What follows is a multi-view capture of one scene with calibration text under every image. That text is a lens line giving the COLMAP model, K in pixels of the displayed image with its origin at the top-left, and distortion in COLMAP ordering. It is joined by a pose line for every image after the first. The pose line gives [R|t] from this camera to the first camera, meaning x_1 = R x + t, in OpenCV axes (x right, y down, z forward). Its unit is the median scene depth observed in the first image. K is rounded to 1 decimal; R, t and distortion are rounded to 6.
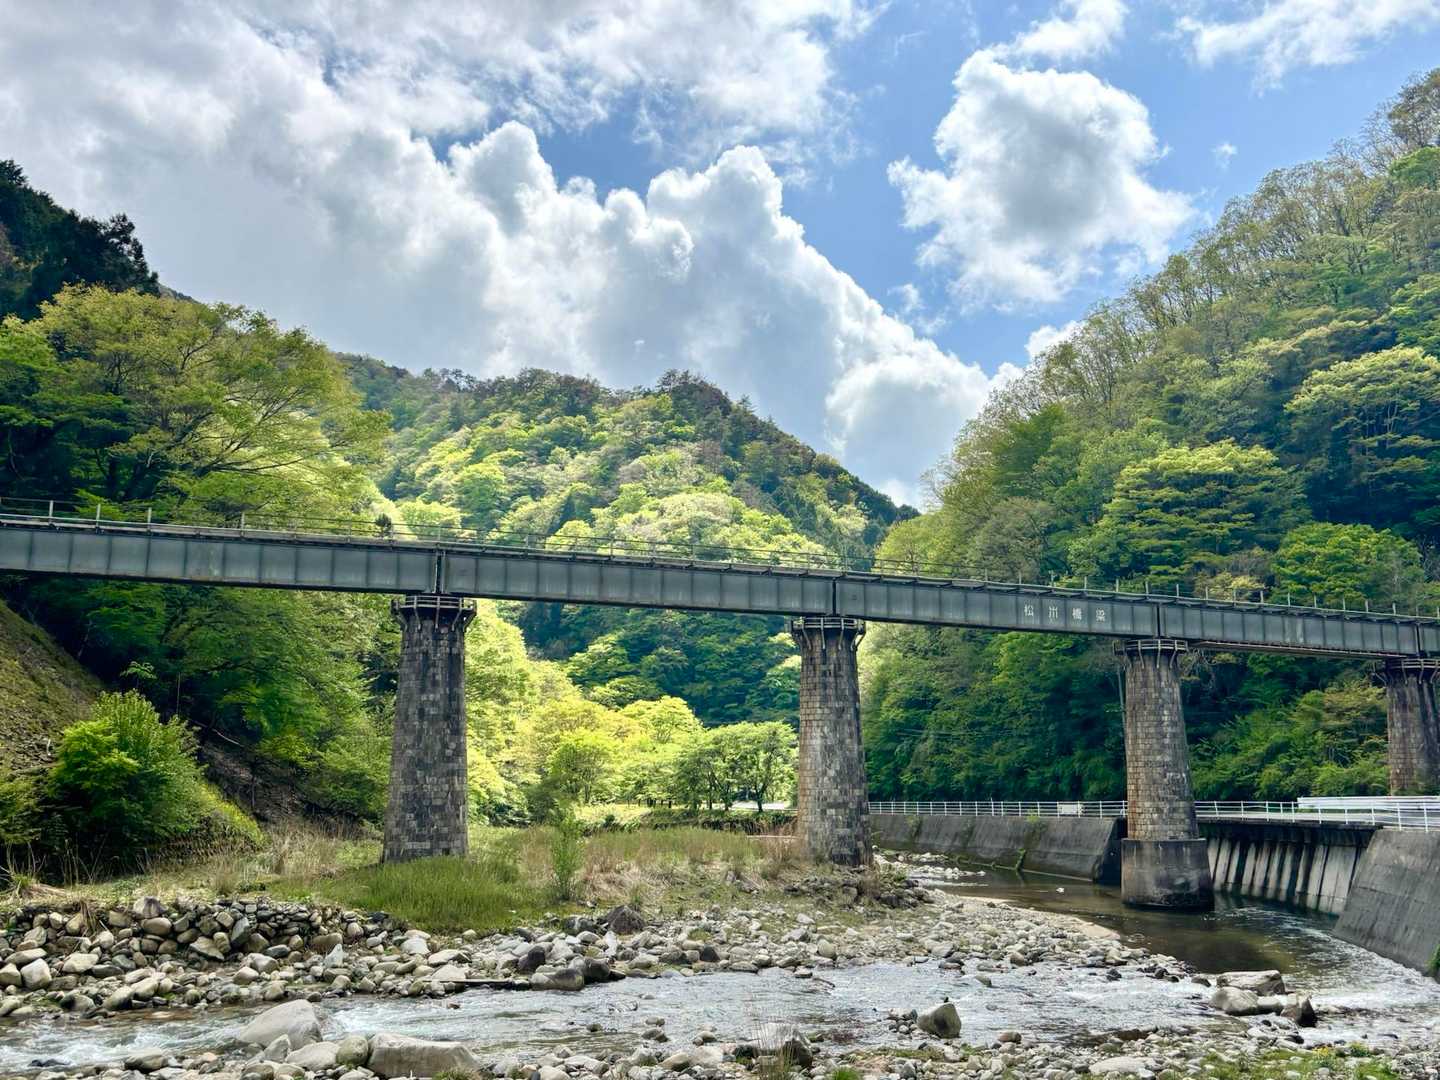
lens RADIAL K [[1273.3, 0, 720.0], [0, 1273.3, 549.4], [0, 0, 1]] dist [0.055262, -0.030113]
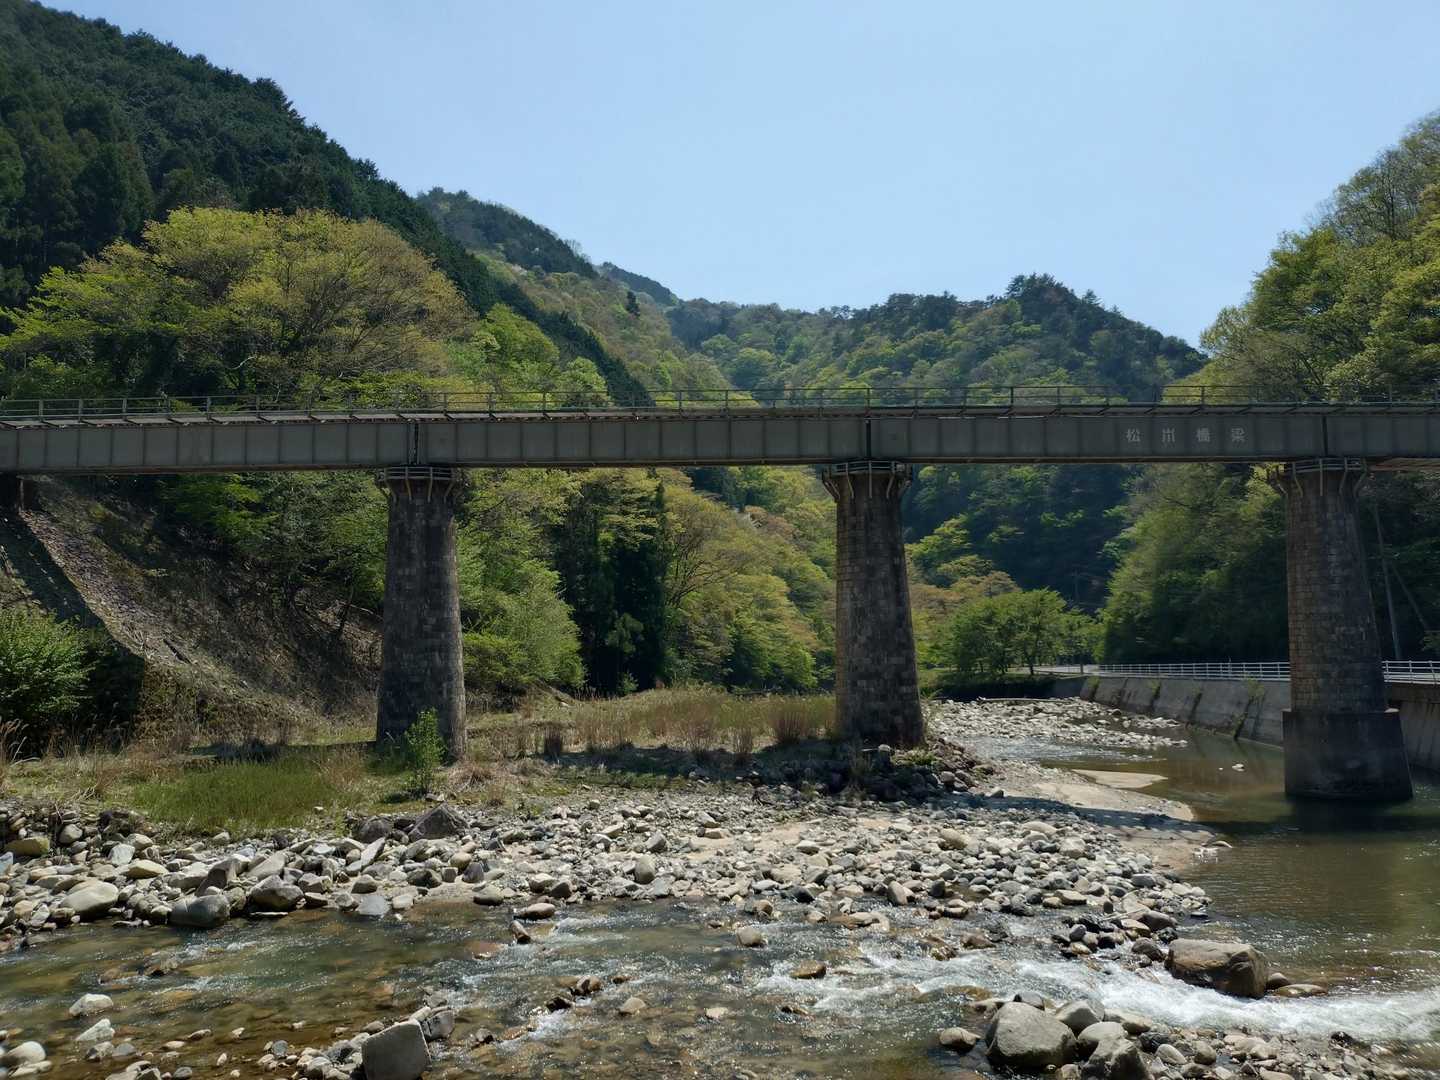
lens RADIAL K [[1060.8, 0, 735.5], [0, 1060.8, 535.3], [0, 0, 1]] dist [0.052919, -0.031423]
pose [[0.940834, -0.056876, -0.334061, 0.222597], [0.081698, 0.994806, 0.060717, 0.047744], [0.328873, -0.084417, 0.940594, 0.262818]]
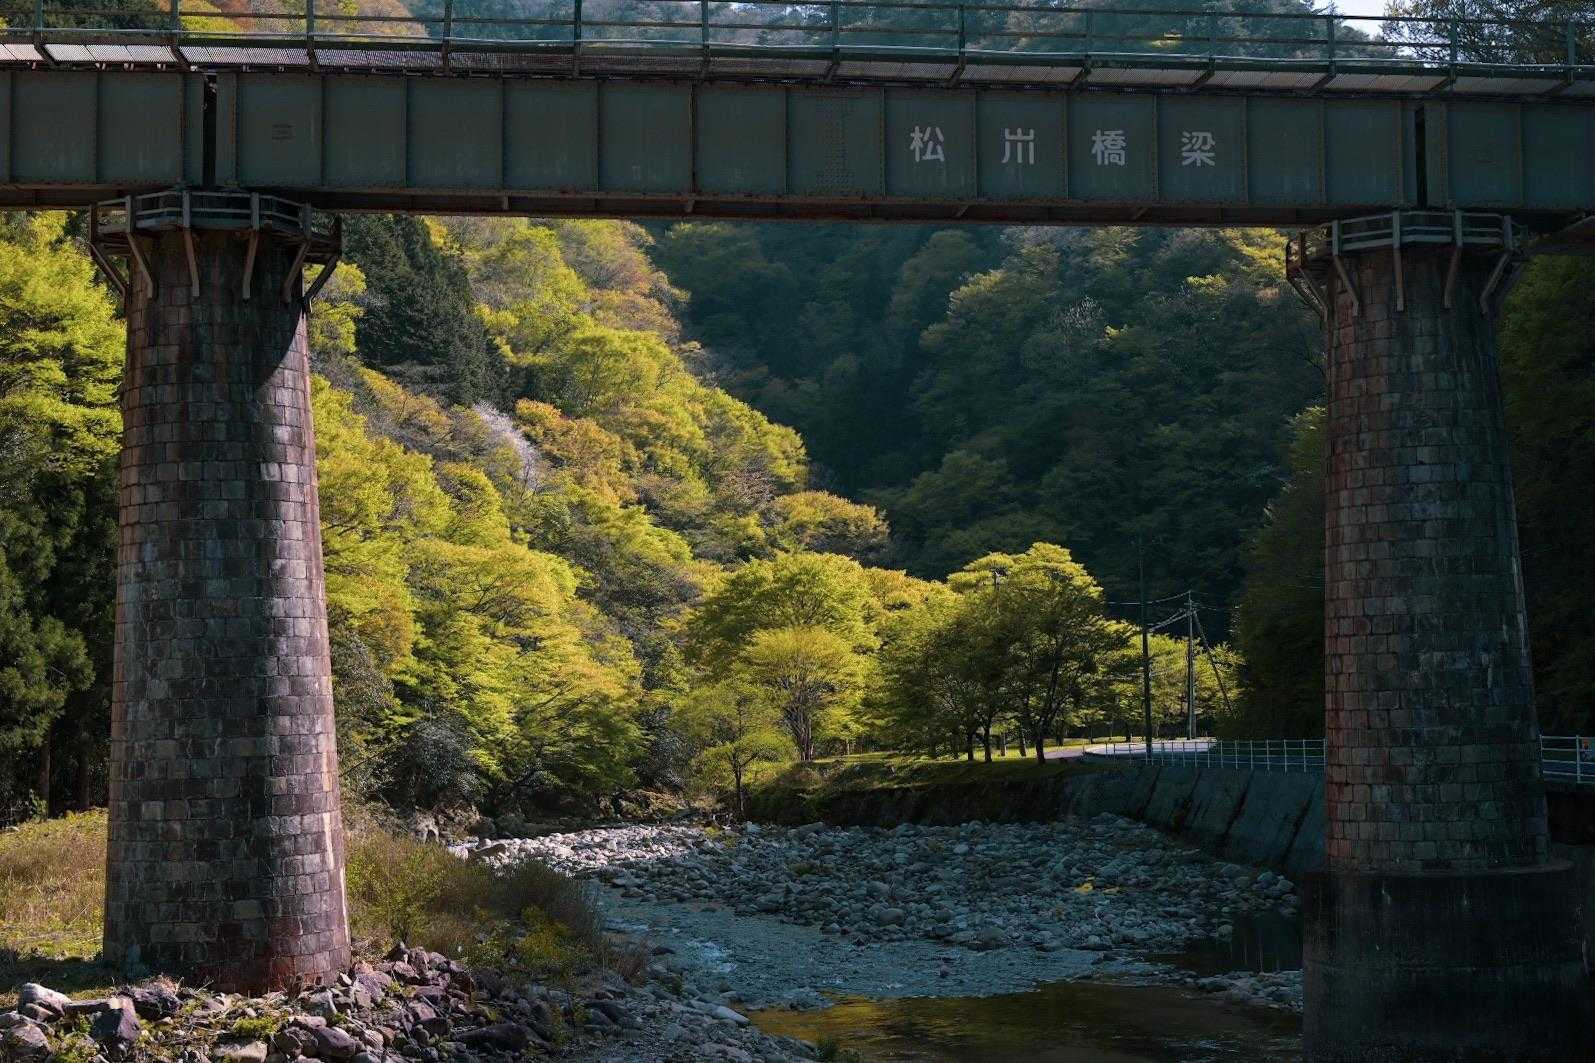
lens RADIAL K [[2184.3, 0, 789.4], [0, 2184.3, 542.4], [0, 0, 1]] dist [-0.019927, 0.000000]
pose [[0.966653, -0.042365, -0.252560, 0.330122], [0.069225, 0.992733, 0.098430, 0.086600], [0.246554, -0.112631, 0.962562, 0.466913]]
